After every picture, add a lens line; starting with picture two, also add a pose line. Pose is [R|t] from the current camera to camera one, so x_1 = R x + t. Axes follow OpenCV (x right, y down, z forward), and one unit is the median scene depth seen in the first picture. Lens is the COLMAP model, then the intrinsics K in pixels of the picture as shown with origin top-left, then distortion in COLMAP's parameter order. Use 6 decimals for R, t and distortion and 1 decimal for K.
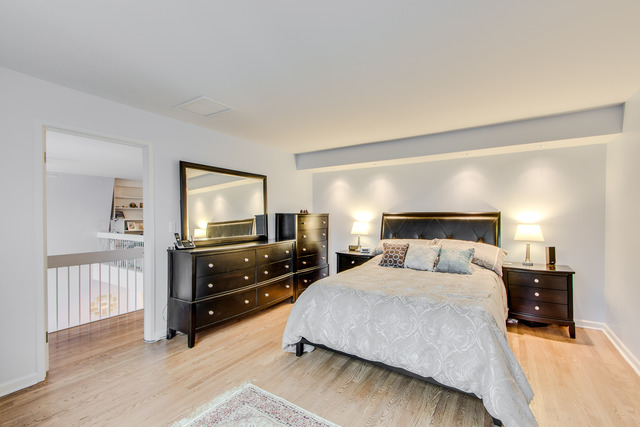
lens RADIAL K [[282.1, 0, 324.8], [0, 282.1, 215.1], [0, 0, 1]] dist [0.013977, -0.000187]
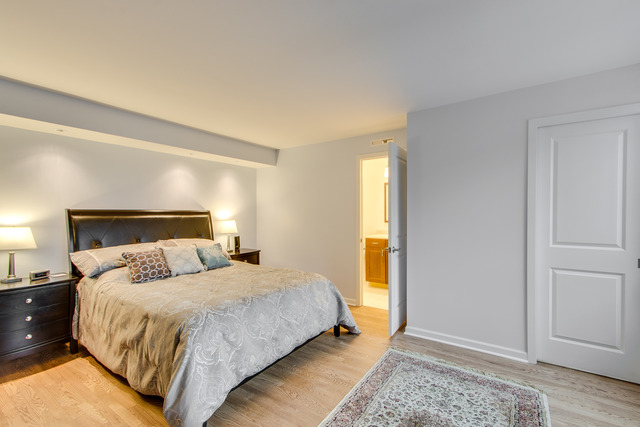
lens RADIAL K [[282.1, 0, 324.8], [0, 282.1, 215.1], [0, 0, 1]] dist [0.013977, -0.000187]
pose [[0.021863, -0.003062, 0.999756, -0.534282], [0.005916, 0.999978, 0.002933, 0.006736], [-0.999743, 0.005850, 0.021880, 0.522504]]
